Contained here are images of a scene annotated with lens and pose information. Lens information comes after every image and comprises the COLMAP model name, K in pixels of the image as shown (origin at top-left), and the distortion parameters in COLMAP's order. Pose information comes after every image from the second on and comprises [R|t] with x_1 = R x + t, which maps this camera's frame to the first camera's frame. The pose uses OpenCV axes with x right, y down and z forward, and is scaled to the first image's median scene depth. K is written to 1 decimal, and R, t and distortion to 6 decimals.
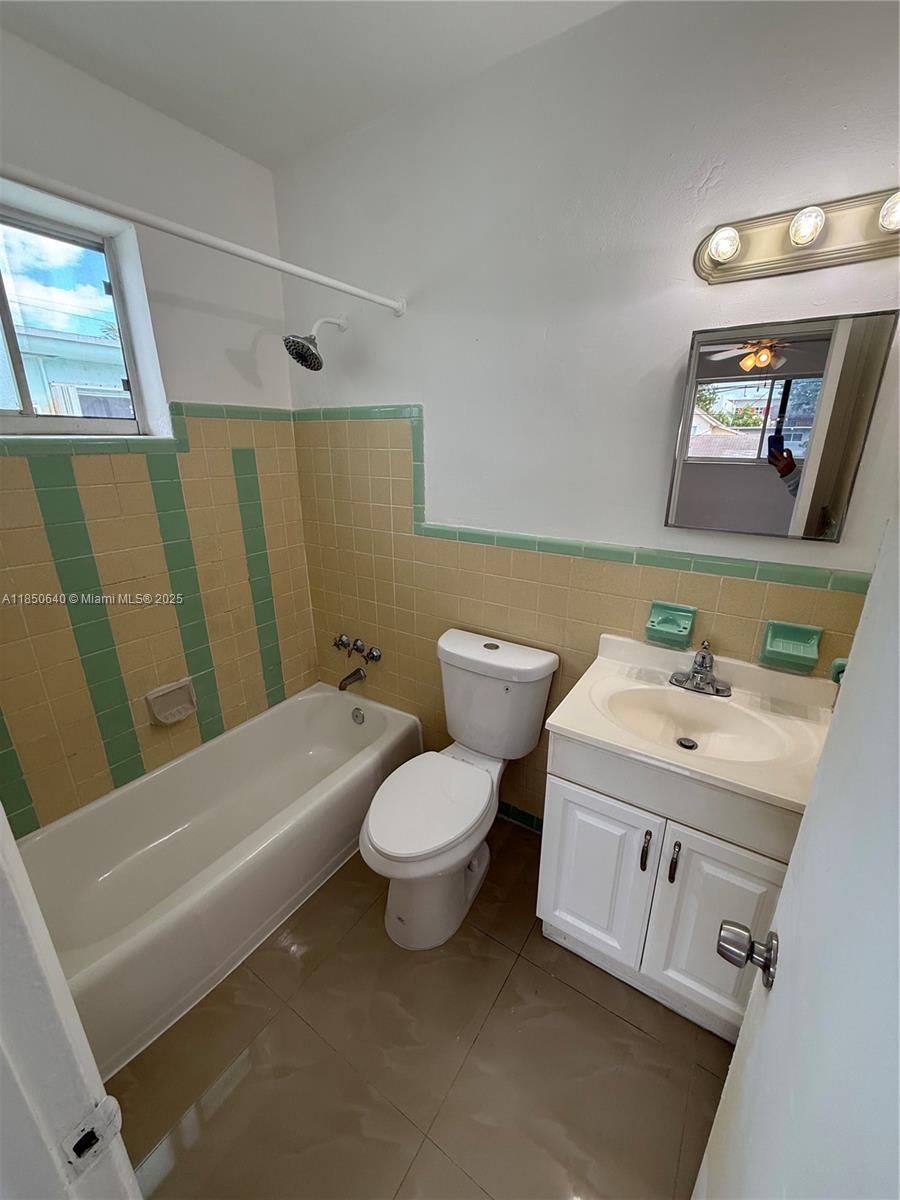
lens RADIAL K [[477.2, 0, 449.0], [0, 477.2, 600.5], [0, 0, 1]] dist [0.001205, -0.000019]
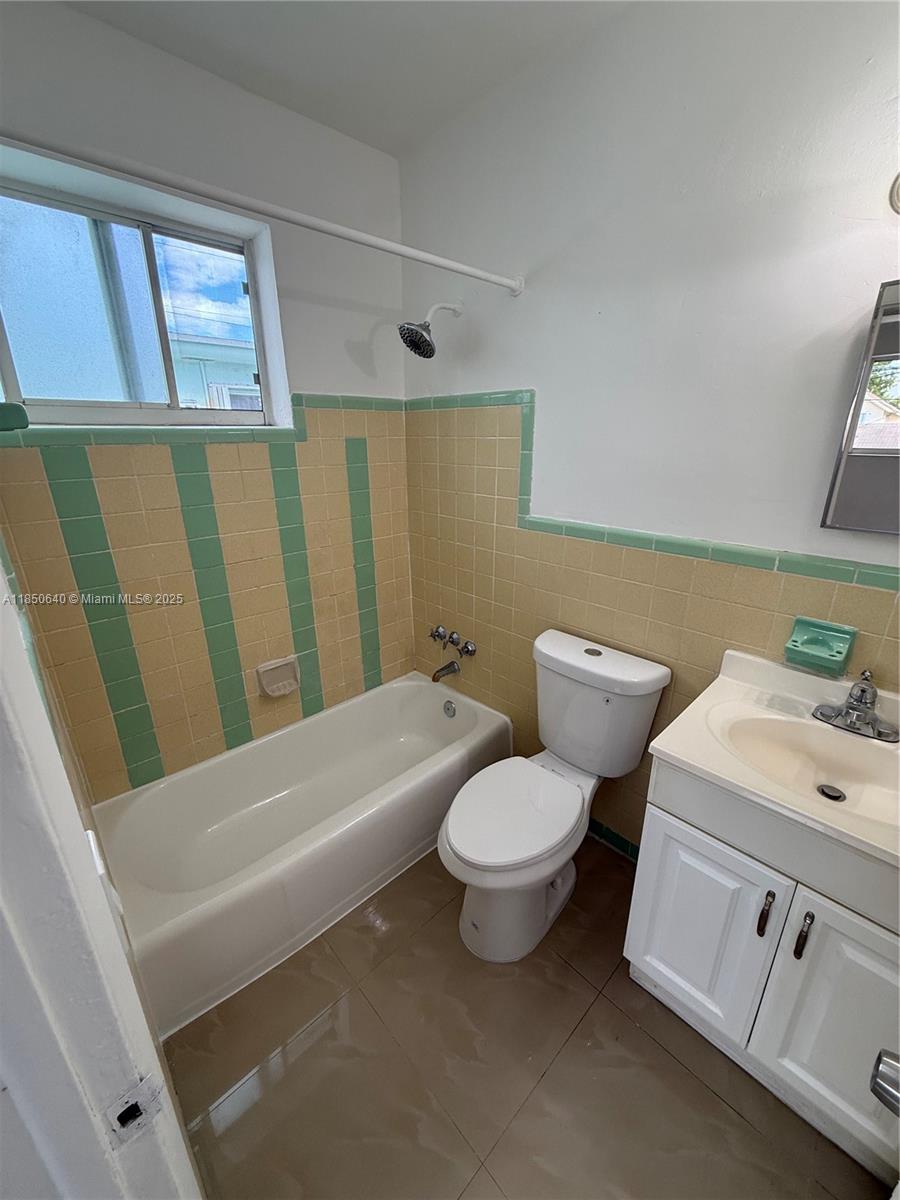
lens RADIAL K [[477.2, 0, 449.3], [0, 477.2, 599.9], [0, 0, 1]] dist [0.001205, -0.000019]
pose [[0.973942, 0.067052, -0.216660, 0.013188], [-0.064666, 0.997743, 0.018090, -0.003353], [0.217384, -0.003608, 0.976079, 0.050513]]
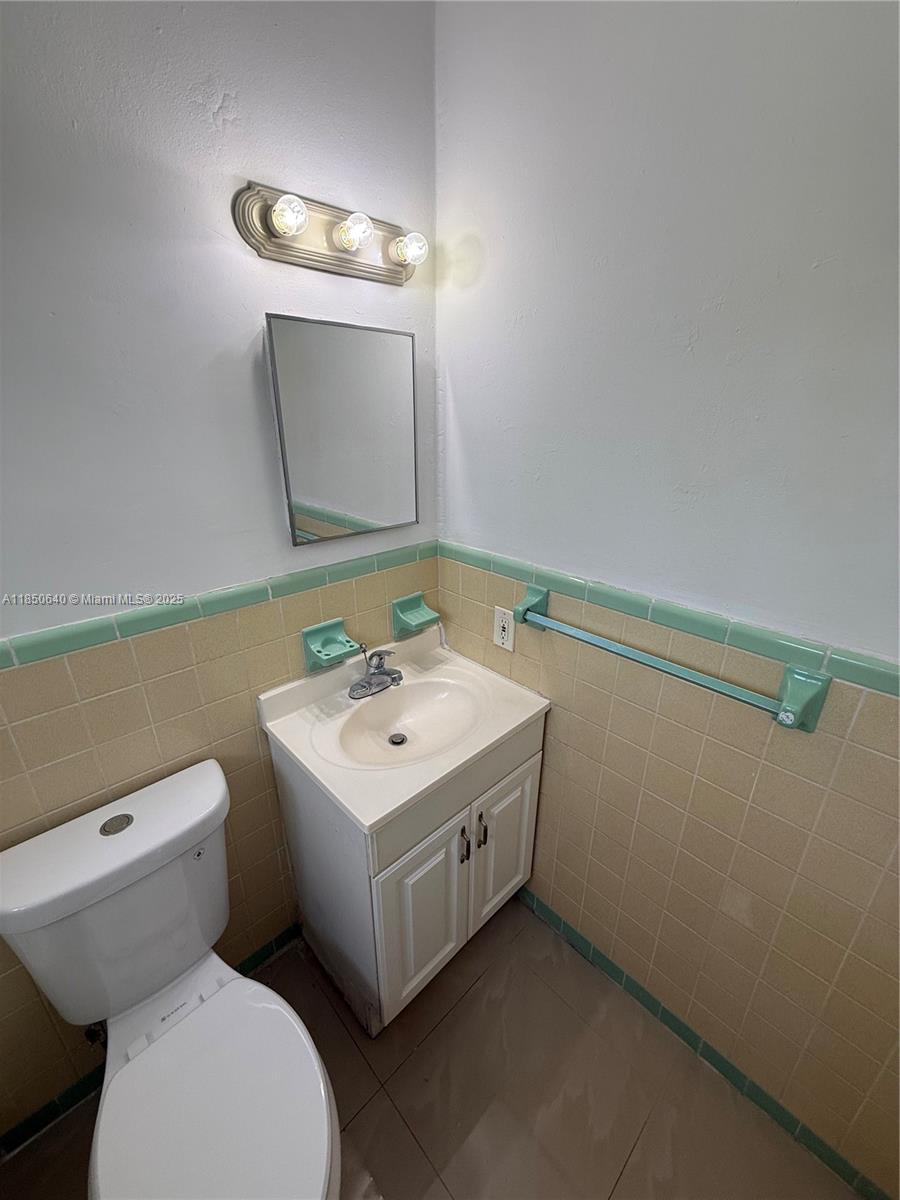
lens RADIAL K [[477.2, 0, 448.0], [0, 477.2, 598.3], [0, 0, 1]] dist [0.001205, -0.000019]
pose [[0.224046, -0.356633, 0.906982, -0.269746], [0.309161, 0.908581, 0.280891, -0.207665], [-0.924242, 0.217471, 0.313821, 0.459228]]
